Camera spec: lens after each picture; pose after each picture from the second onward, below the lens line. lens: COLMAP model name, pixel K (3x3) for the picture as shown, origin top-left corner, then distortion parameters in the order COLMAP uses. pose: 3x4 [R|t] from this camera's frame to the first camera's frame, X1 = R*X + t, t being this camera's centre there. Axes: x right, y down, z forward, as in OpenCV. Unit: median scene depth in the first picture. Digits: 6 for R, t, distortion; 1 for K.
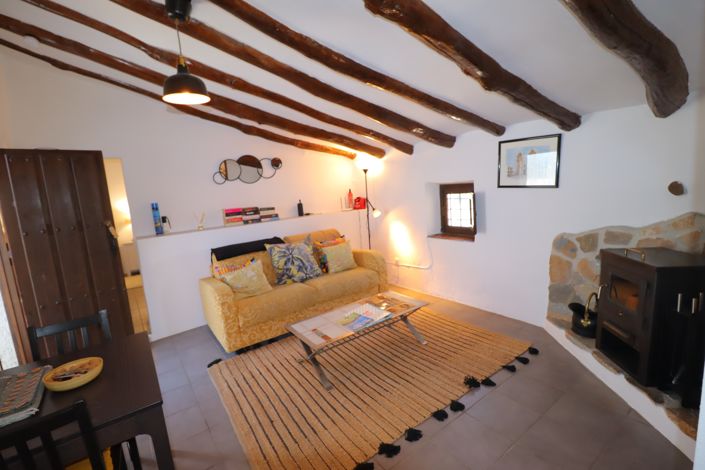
lens RADIAL K [[327.6, 0, 352.2], [0, 327.6, 235.7], [0, 0, 1]] dist [-0.014188, -0.001430]
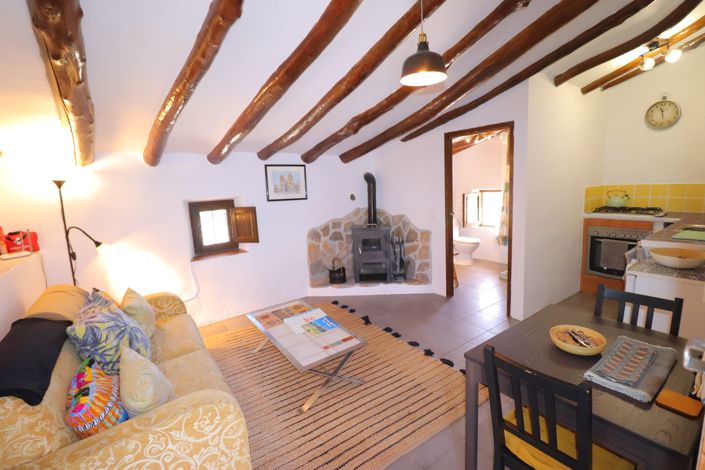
lens RADIAL K [[327.6, 0, 350.5], [0, 327.6, 235.4], [0, 0, 1]] dist [-0.014188, -0.001430]
pose [[0.005970, -0.088598, 0.996050, -0.839870], [0.213310, 0.973254, 0.085291, -0.063349], [-0.976966, 0.211958, 0.024709, 0.724322]]
